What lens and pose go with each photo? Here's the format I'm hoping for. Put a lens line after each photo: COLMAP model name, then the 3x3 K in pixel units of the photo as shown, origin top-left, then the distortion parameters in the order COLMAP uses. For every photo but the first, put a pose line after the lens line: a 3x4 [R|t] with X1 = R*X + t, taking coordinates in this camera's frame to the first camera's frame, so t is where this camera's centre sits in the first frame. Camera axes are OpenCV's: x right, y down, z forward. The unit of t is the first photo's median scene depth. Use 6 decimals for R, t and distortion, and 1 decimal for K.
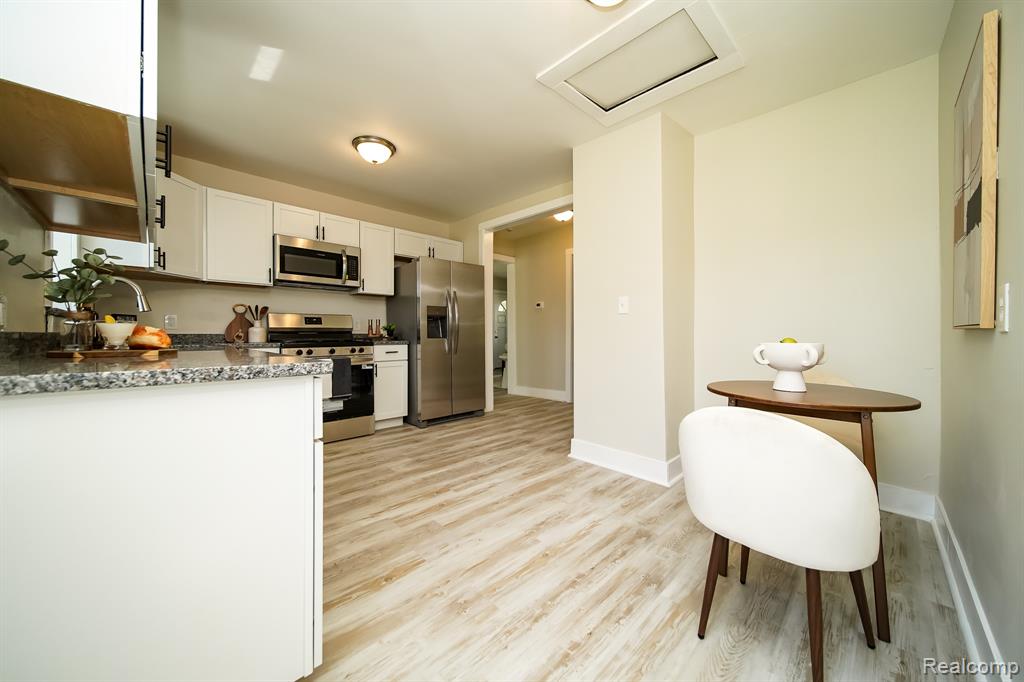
lens RADIAL K [[375.1, 0, 512.0], [0, 375.1, 341.0], [0, 0, 1]] dist [-0.001219, -0.000166]
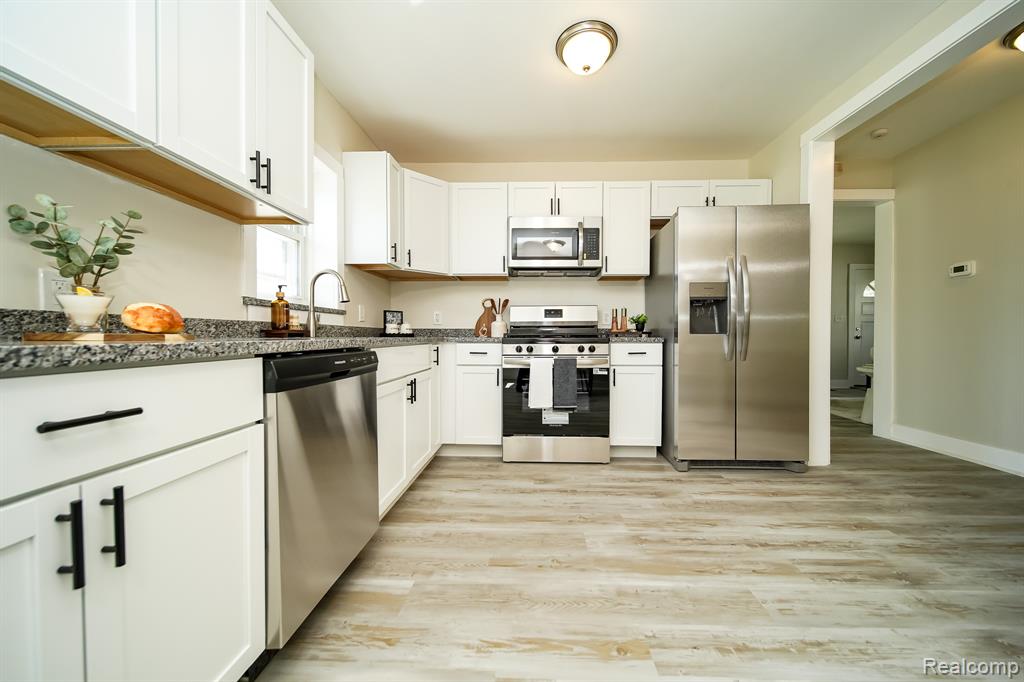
lens RADIAL K [[375.1, 0, 512.0], [0, 375.1, 341.0], [0, 0, 1]] dist [-0.001219, -0.000166]
pose [[0.694209, 0.014858, -0.719620, 0.025760], [-0.016782, 0.999849, 0.004454, 0.007553], [0.719578, 0.008985, 0.694353, 0.349538]]
